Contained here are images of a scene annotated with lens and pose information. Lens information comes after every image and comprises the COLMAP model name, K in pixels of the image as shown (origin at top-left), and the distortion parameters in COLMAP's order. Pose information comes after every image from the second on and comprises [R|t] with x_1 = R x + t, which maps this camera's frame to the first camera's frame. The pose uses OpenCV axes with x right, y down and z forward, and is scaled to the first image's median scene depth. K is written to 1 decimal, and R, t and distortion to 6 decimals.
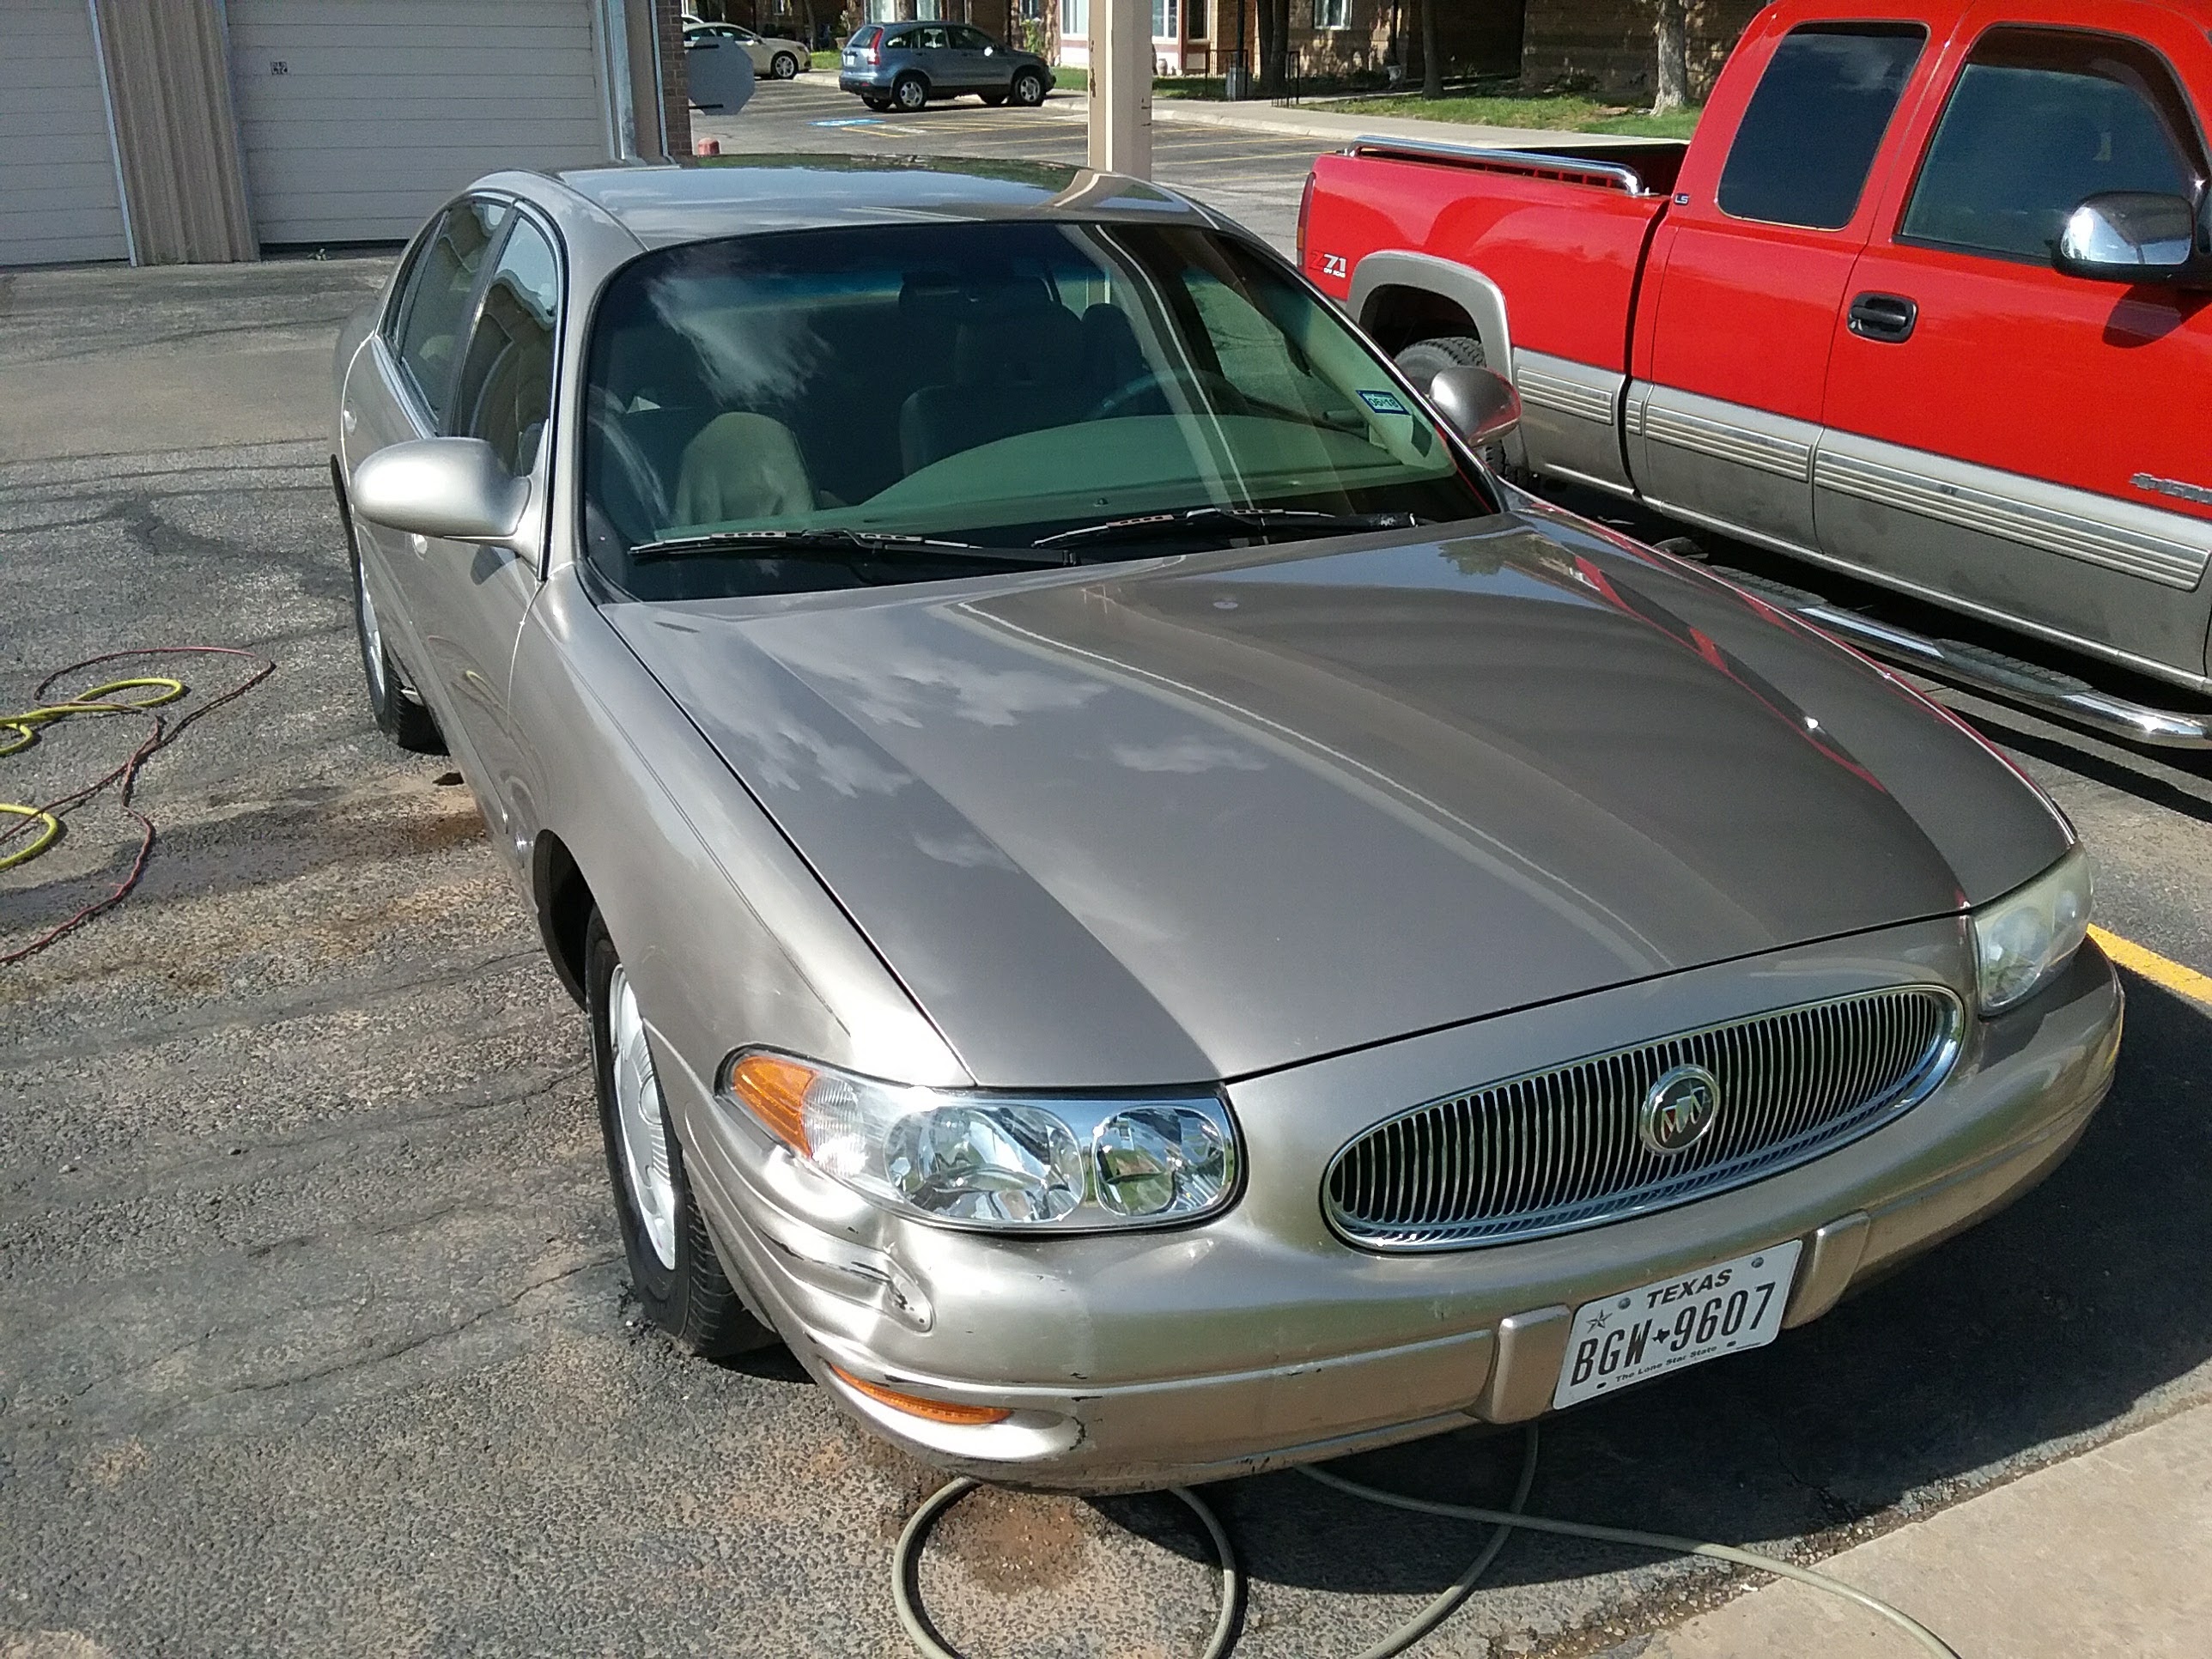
lens RADIAL K [[2053.1, 0, 1201.3], [0, 2053.1, 833.3], [0, 0, 1]] dist [0.009028, 0.000000]
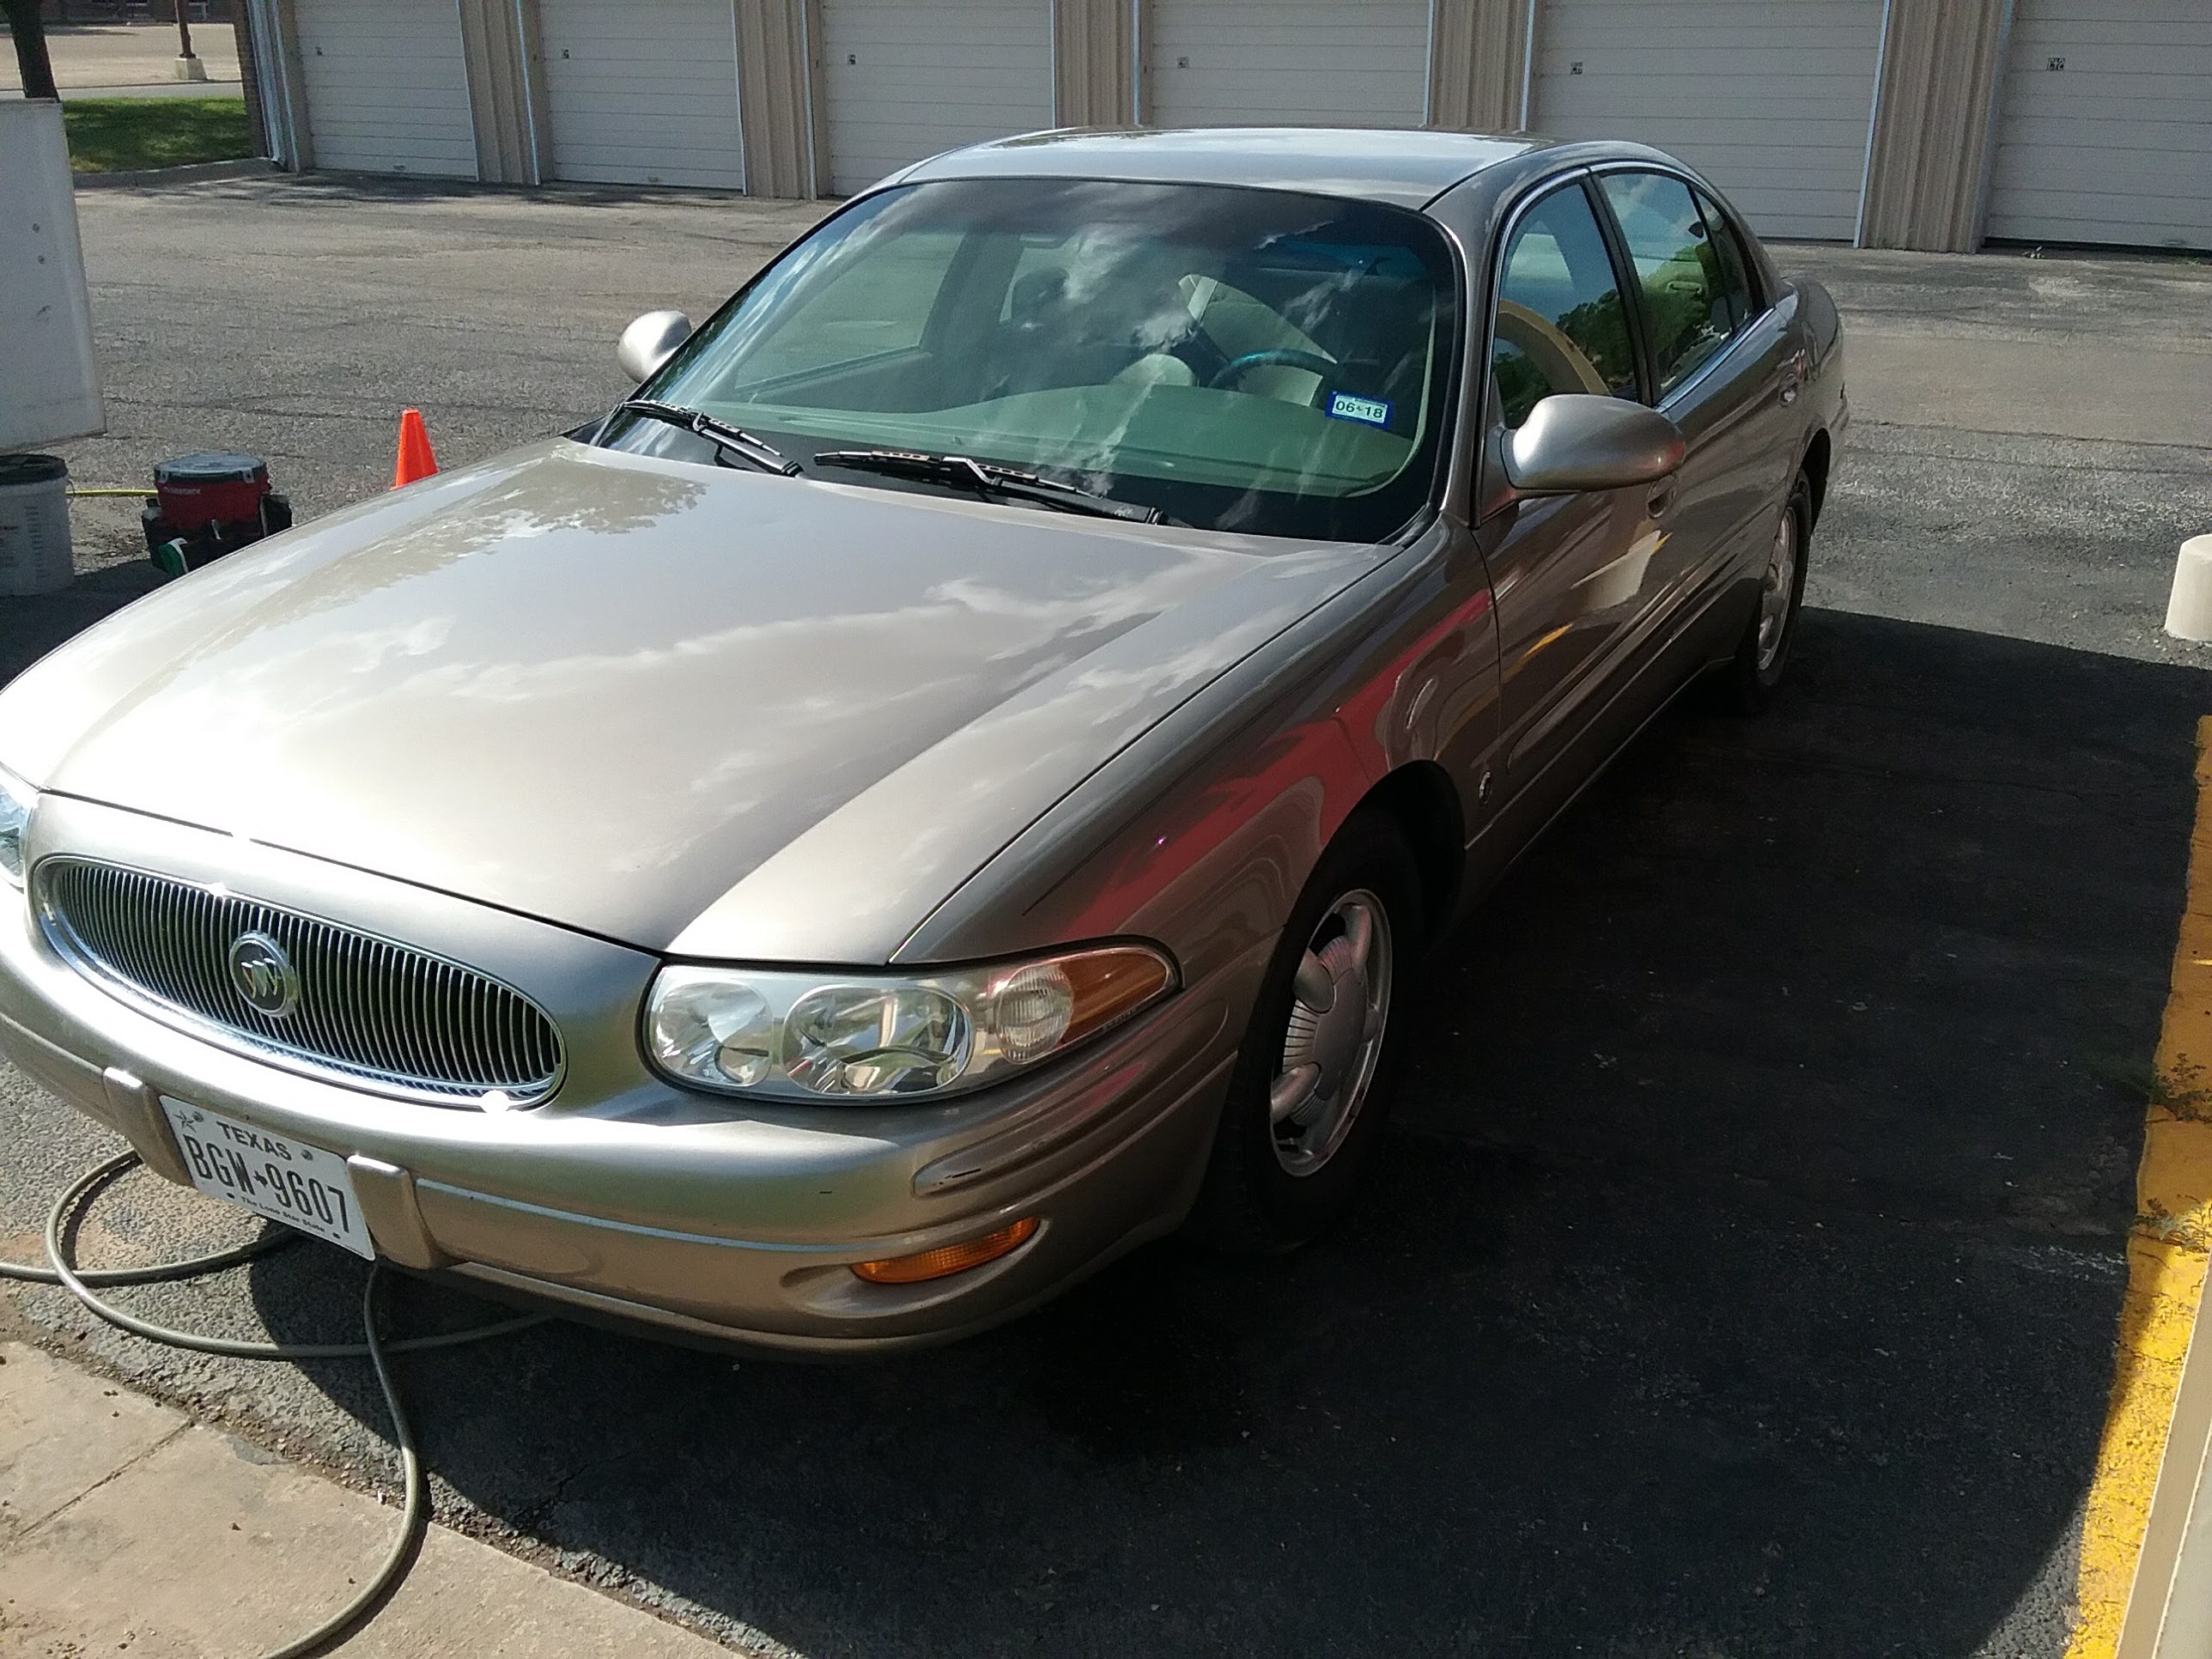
lens RADIAL K [[2053.1, 0, 1109.4], [0, 2053.1, 830.1], [0, 0, 1]] dist [0.009028, 0.000000]
pose [[0.577071, 0.298207, -0.760304, 0.794972], [-0.300332, 0.943207, 0.141993, -0.137239], [0.759467, 0.146404, 0.633858, 0.399854]]
